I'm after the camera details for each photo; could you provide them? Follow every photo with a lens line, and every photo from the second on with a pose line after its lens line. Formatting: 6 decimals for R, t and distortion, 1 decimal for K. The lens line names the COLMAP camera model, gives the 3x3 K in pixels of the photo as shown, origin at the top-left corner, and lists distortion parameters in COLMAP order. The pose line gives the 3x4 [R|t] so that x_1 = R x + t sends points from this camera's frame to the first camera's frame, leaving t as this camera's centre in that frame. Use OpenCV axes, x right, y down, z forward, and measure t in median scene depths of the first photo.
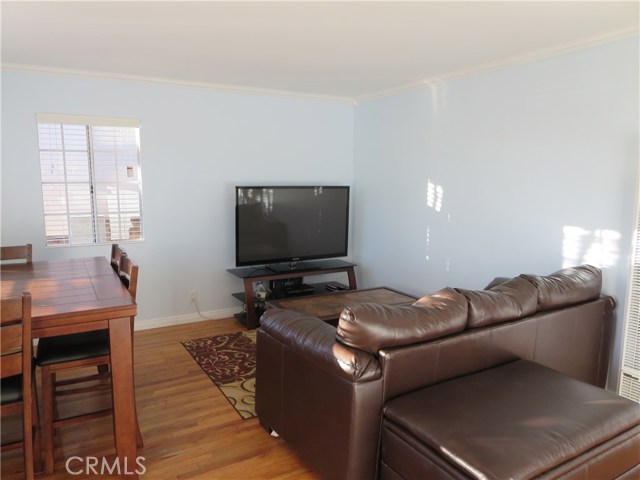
lens RADIAL K [[442.9, 0, 318.7], [0, 442.9, 239.8], [0, 0, 1]] dist [-0.035718, 0.000325]
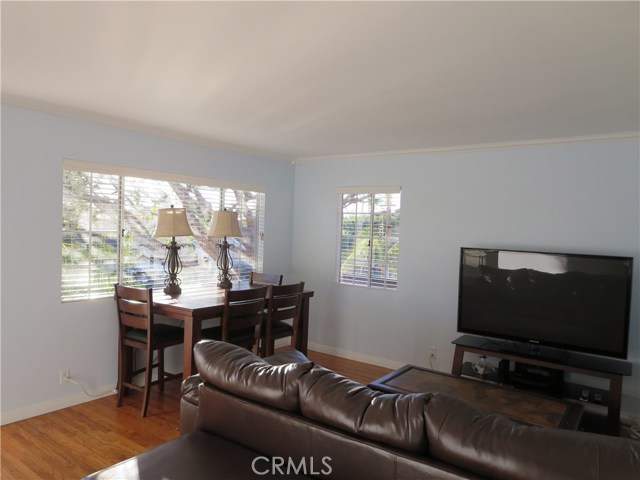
lens RADIAL K [[442.9, 0, 320.9], [0, 442.9, 239.1], [0, 0, 1]] dist [-0.035718, 0.000325]
pose [[0.424868, 0.030346, -0.904747, 0.720226], [-0.161087, 0.986021, -0.042574, -0.062744], [0.890808, 0.163832, 0.423817, 0.408695]]
